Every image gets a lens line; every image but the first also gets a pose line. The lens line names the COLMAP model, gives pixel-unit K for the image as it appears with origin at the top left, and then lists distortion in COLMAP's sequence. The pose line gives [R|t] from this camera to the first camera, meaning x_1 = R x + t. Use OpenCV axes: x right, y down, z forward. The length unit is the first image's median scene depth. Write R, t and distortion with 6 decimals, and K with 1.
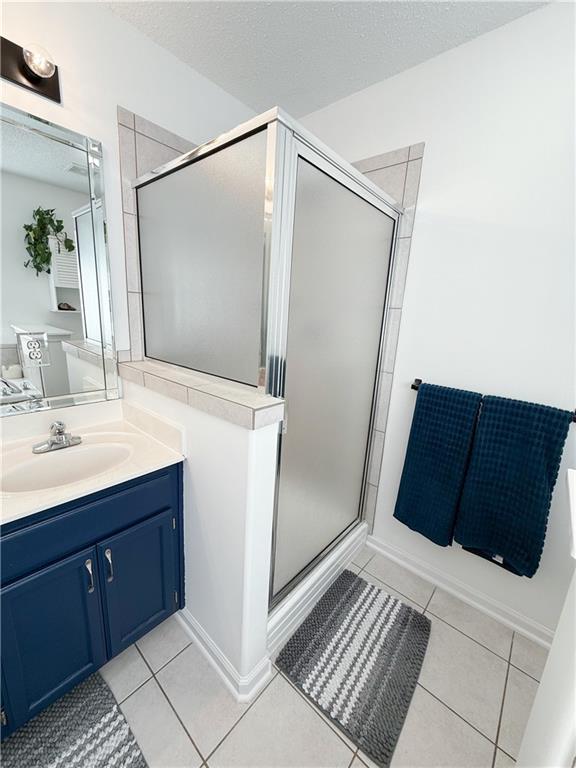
lens RADIAL K [[305.3, 0, 288.0], [0, 305.3, 384.0], [0, 0, 1]] dist [-0.000609, 0.000250]
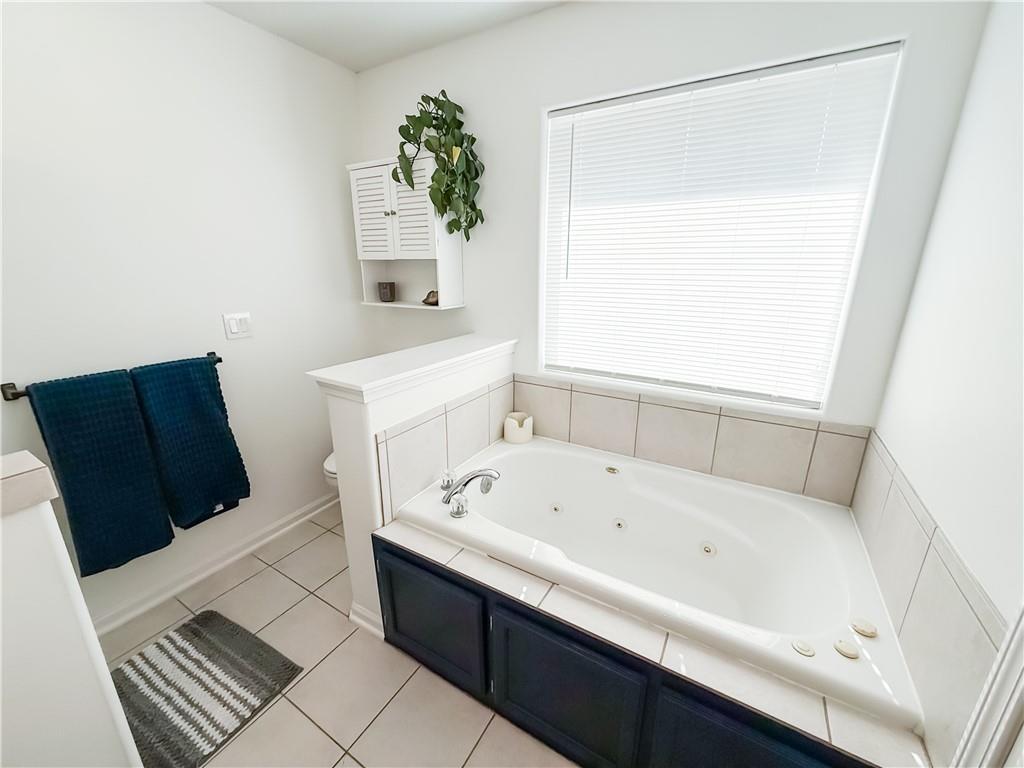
lens RADIAL K [[407.1, 0, 509.5], [0, 407.1, 384.4], [0, 0, 1]] dist [-0.000609, 0.000250]
pose [[-0.181402, -0.329114, 0.926702, -0.680012], [0.206155, 0.908671, 0.363065, -0.126281], [-0.961558, 0.256905, -0.096986, 0.052970]]
